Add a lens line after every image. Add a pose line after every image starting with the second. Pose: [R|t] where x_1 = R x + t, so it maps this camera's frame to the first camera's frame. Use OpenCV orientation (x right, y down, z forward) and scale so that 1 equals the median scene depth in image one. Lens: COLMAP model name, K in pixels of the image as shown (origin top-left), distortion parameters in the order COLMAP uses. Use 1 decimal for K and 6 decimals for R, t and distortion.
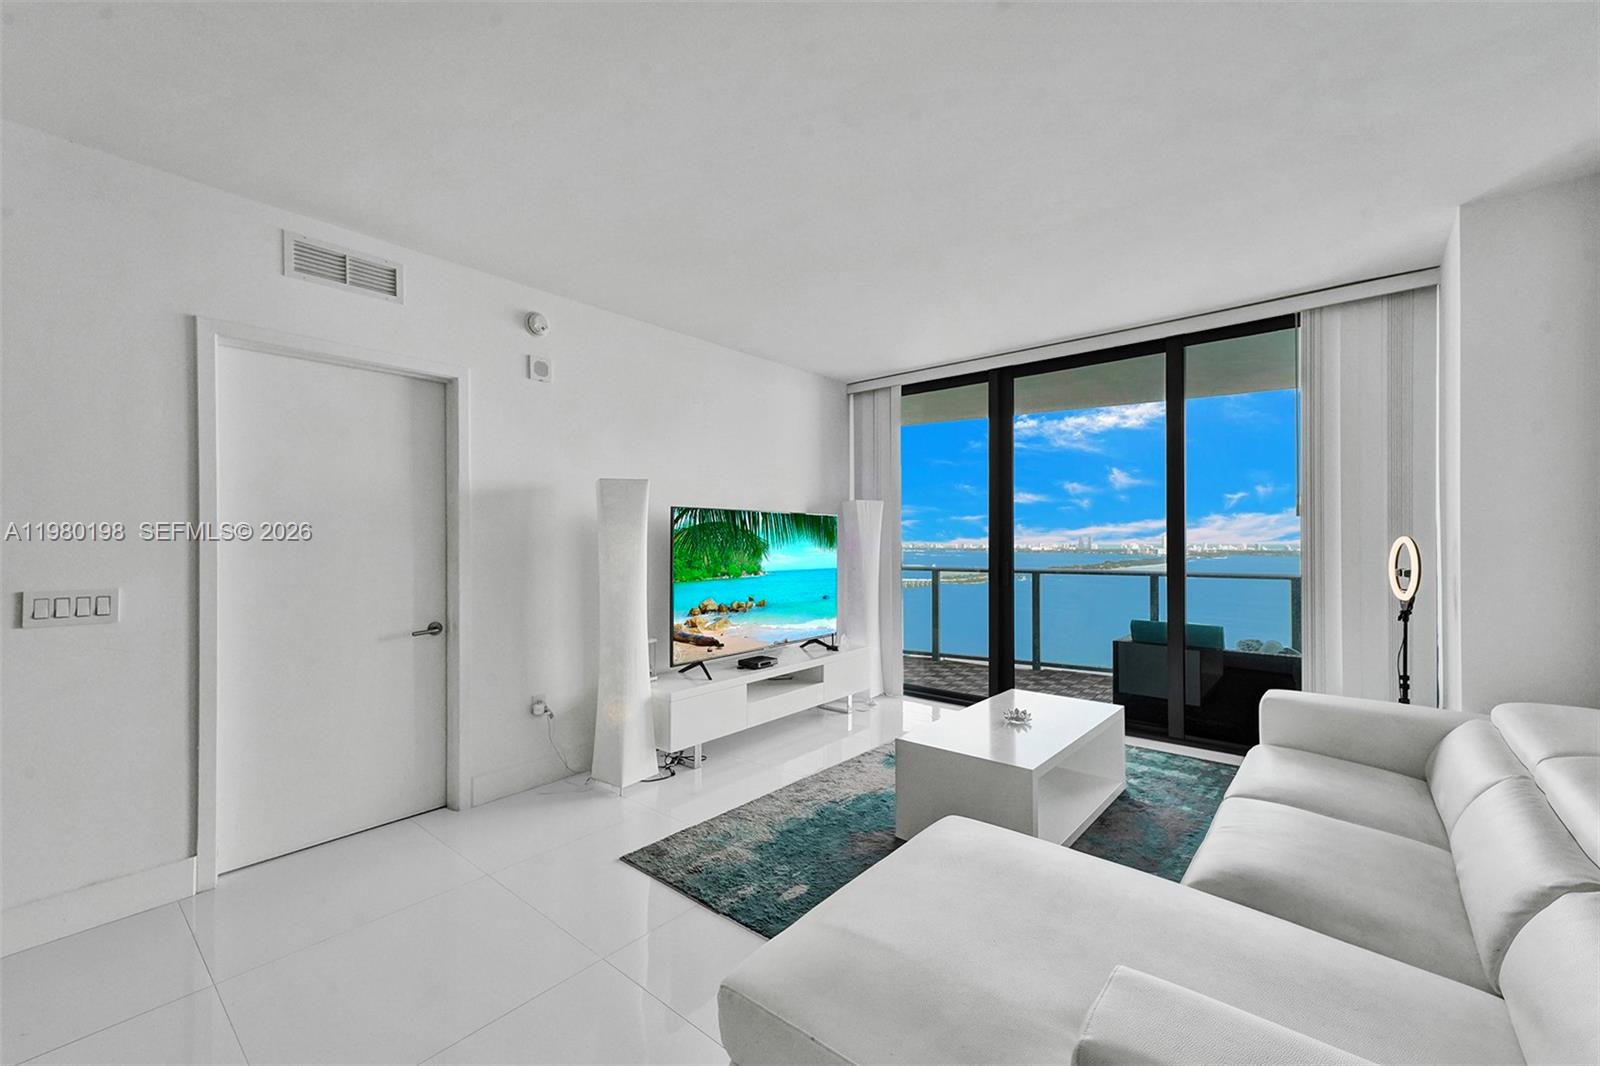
lens RADIAL K [[653.7, 0, 794.3], [0, 653.7, 535.8], [0, 0, 1]] dist [0.019479, 0.000015]
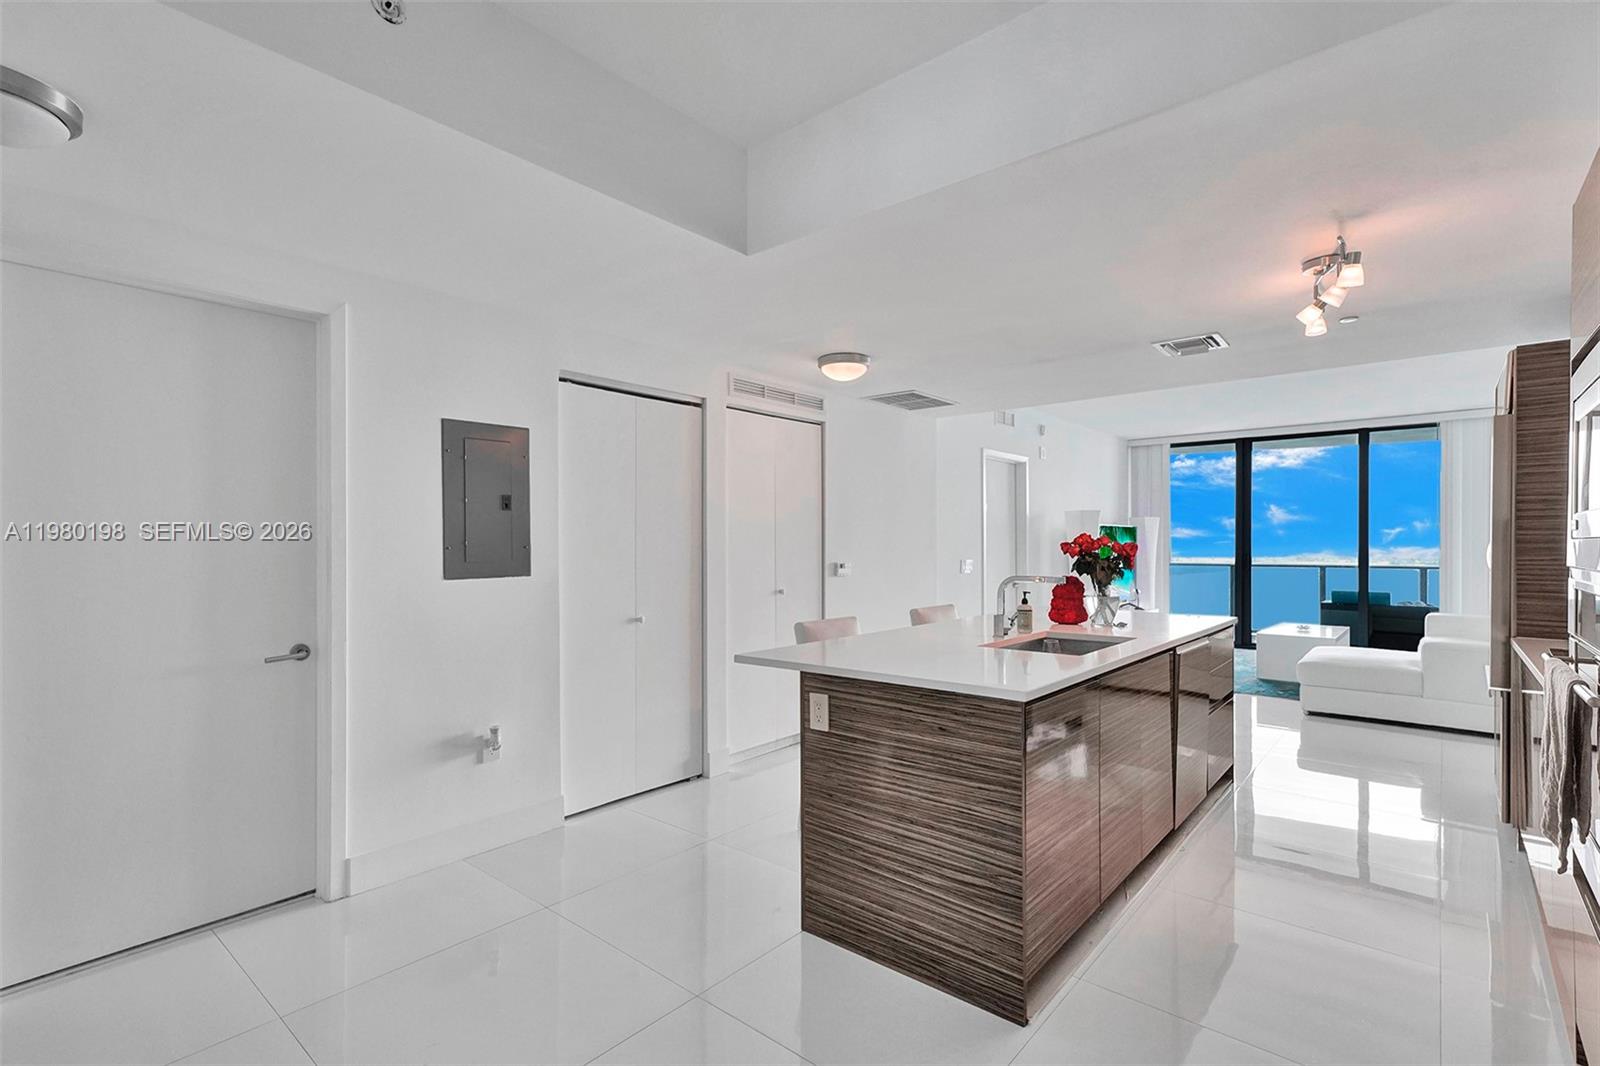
lens RADIAL K [[748.9, 0, 798.2], [0, 748.9, 547.8], [0, 0, 1]] dist [0.025252, -0.000068]
pose [[0.999988, 0.002967, 0.003943, -1.119900], [-0.003008, 0.999942, 0.010369, 0.004837], [-0.003912, -0.010380, 0.999938, -1.220934]]
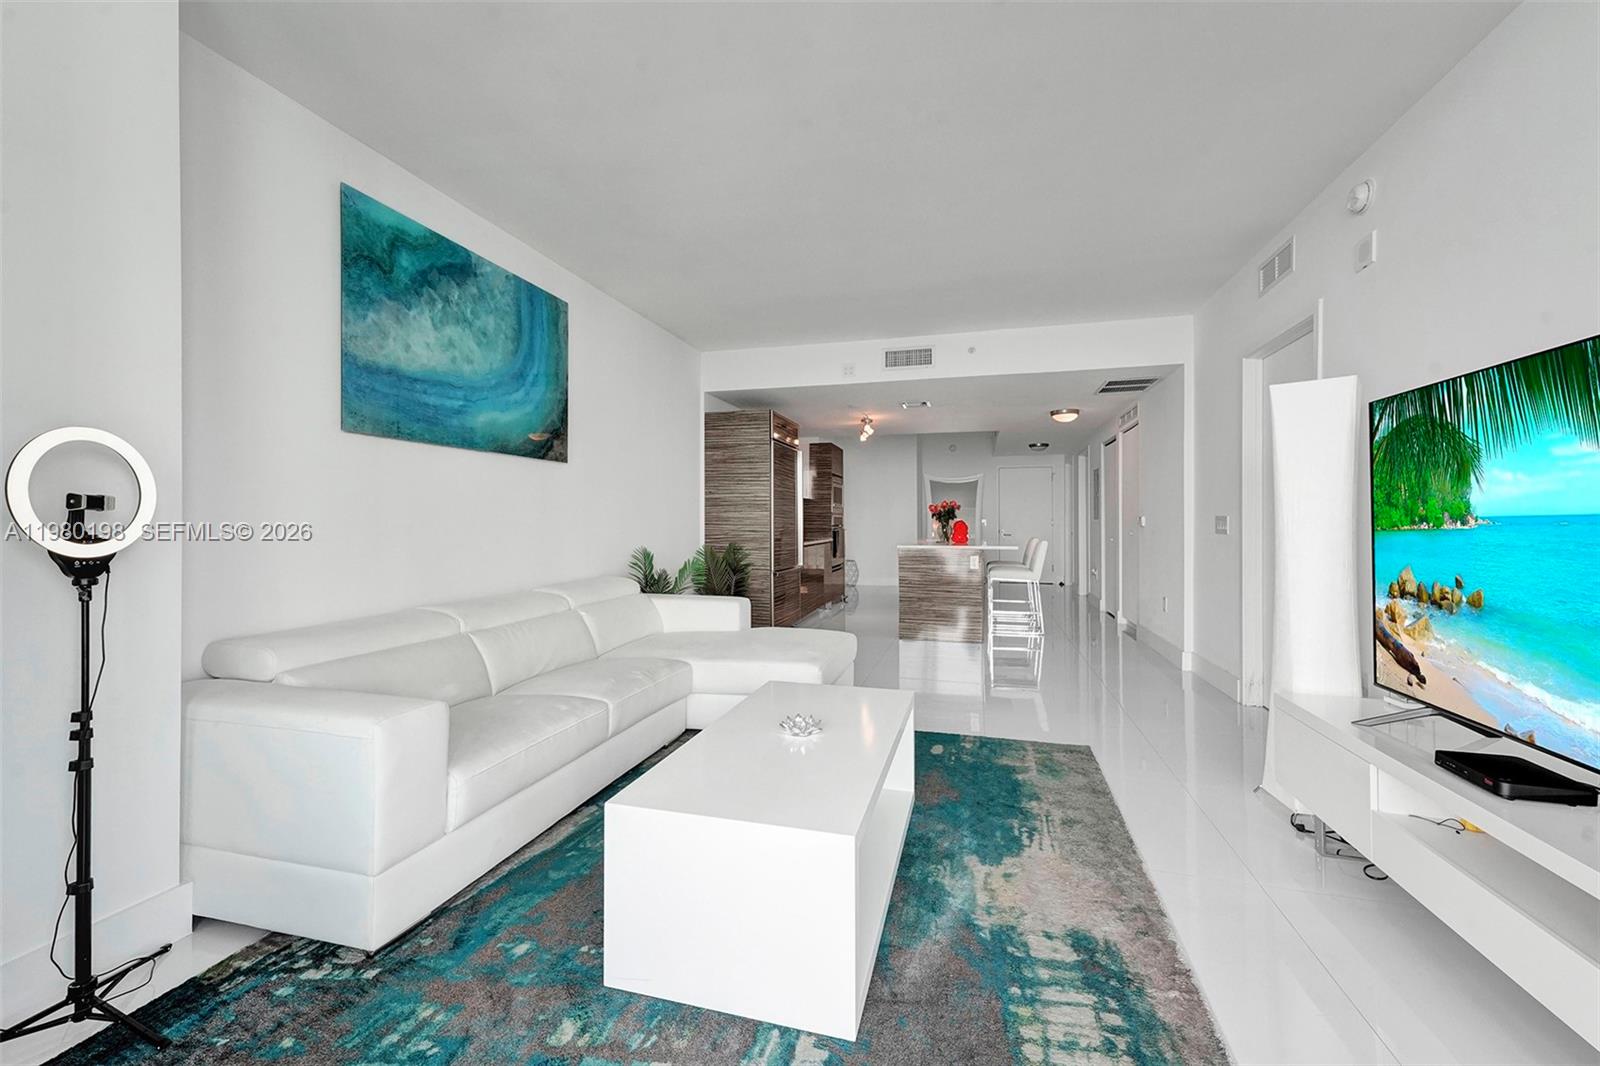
lens RADIAL K [[657.5, 0, 794.2], [0, 657.5, 522.6], [0, 0, 1]] dist [0.015252, 0.000118]
pose [[-0.907258, 0.004152, -0.420555, 0.557961], [0.005818, 0.999979, -0.002680, 0.064732], [0.420535, -0.004879, -0.907263, 1.431946]]
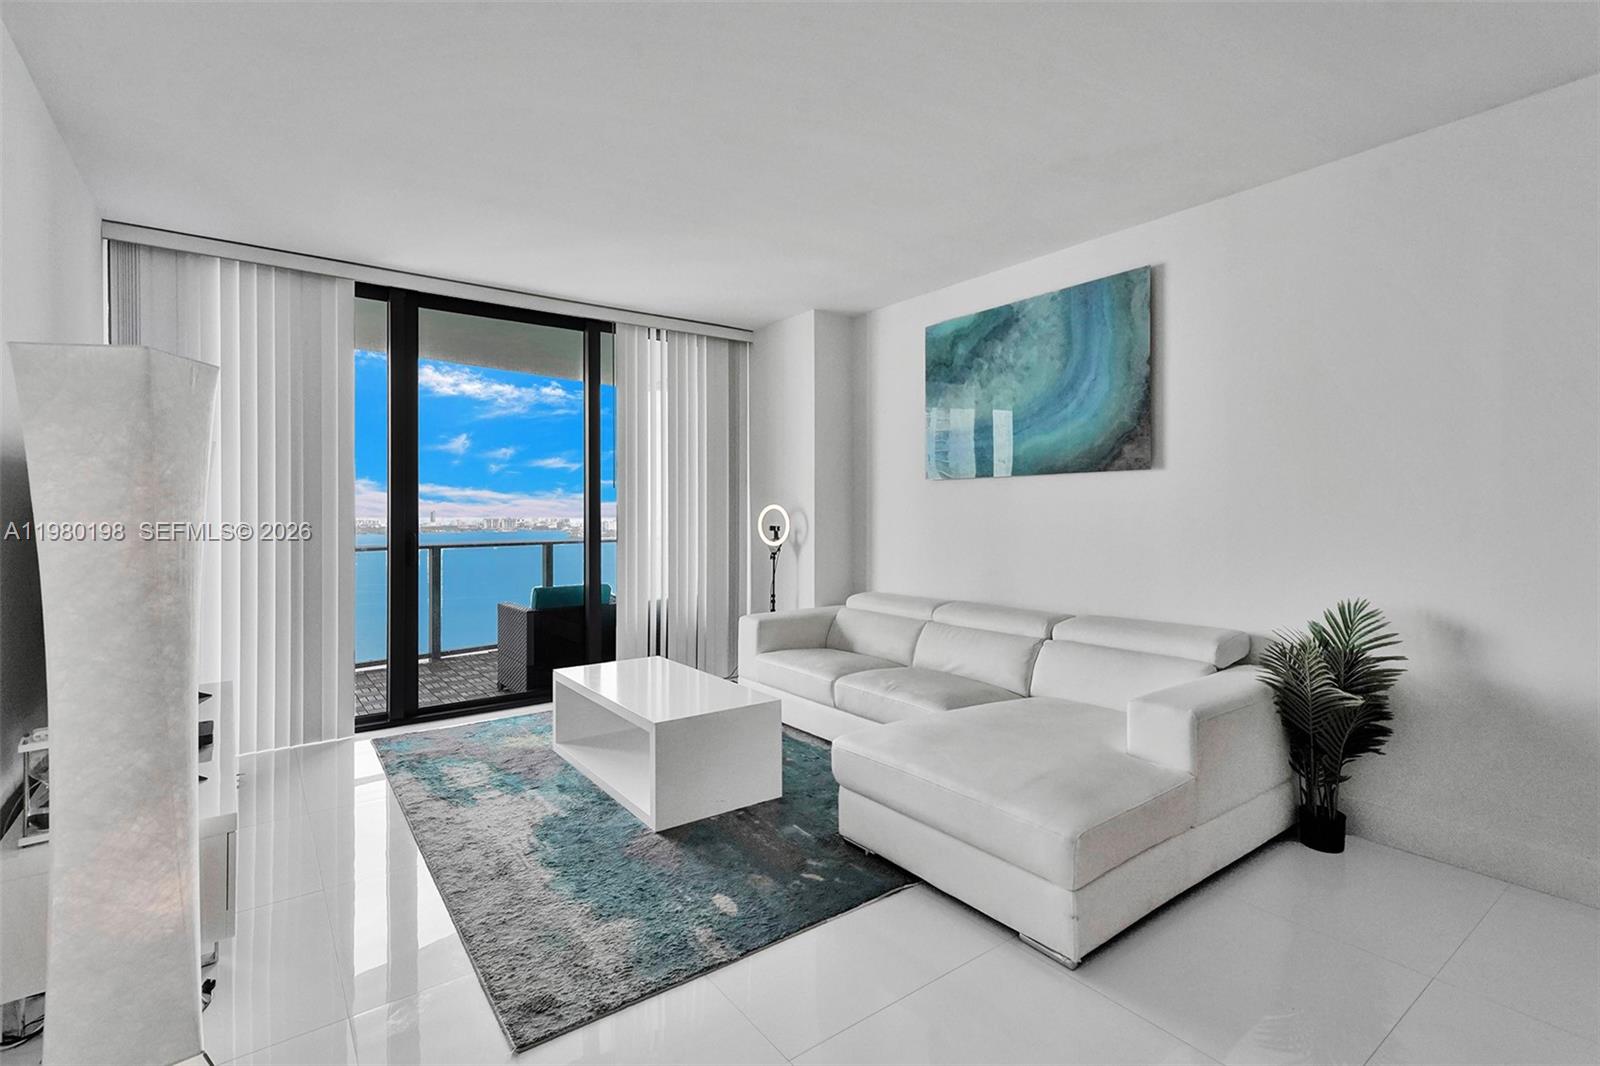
lens RADIAL K [[739.9, 0, 807.4], [0, 739.9, 513.4], [0, 0, 1]] dist [0.012160, -0.000459]
pose [[0.214308, 0.000050, 0.976766, -0.646765], [-0.002792, 0.999996, 0.000562, 0.017176], [-0.976762, -0.002847, 0.214308, 0.474110]]
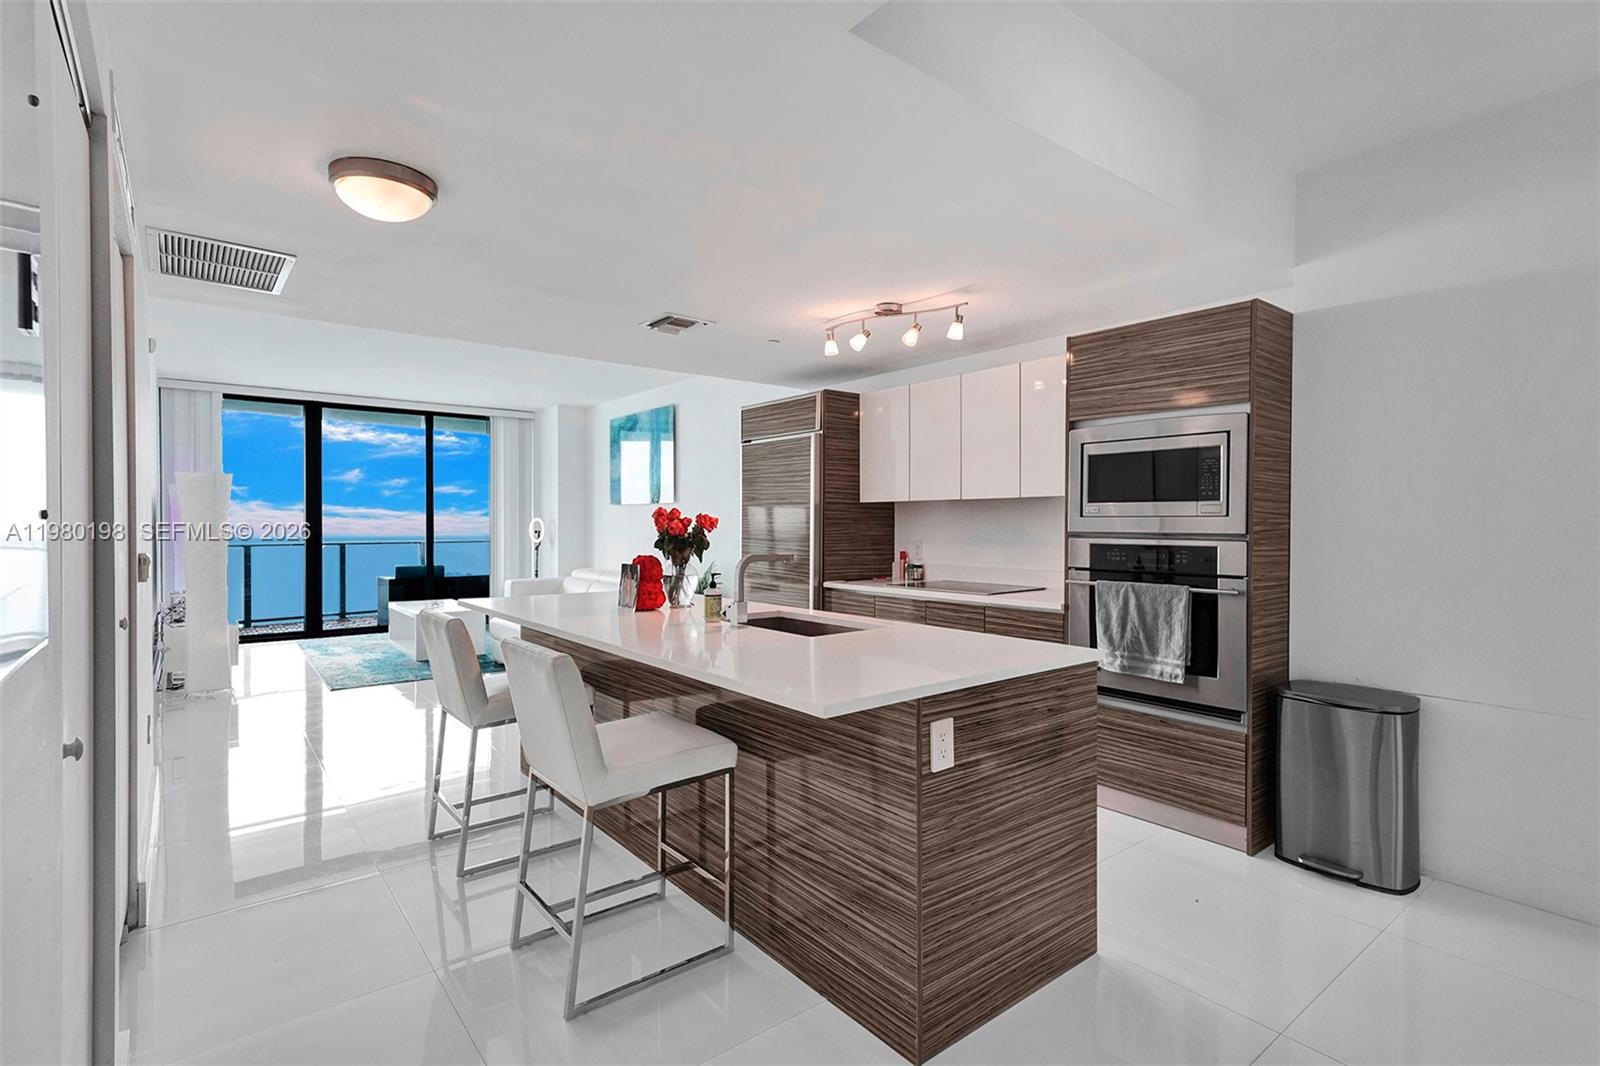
lens RADIAL K [[768.7, 0, 797.6], [0, 768.7, 529.8], [0, 0, 1]] dist [0.017164, 0.000063]
pose [[0.195717, -0.006214, 0.980641, -1.627256], [-0.006987, 0.999946, 0.007731, 0.014462], [-0.980635, -0.008365, 0.195663, -0.535068]]
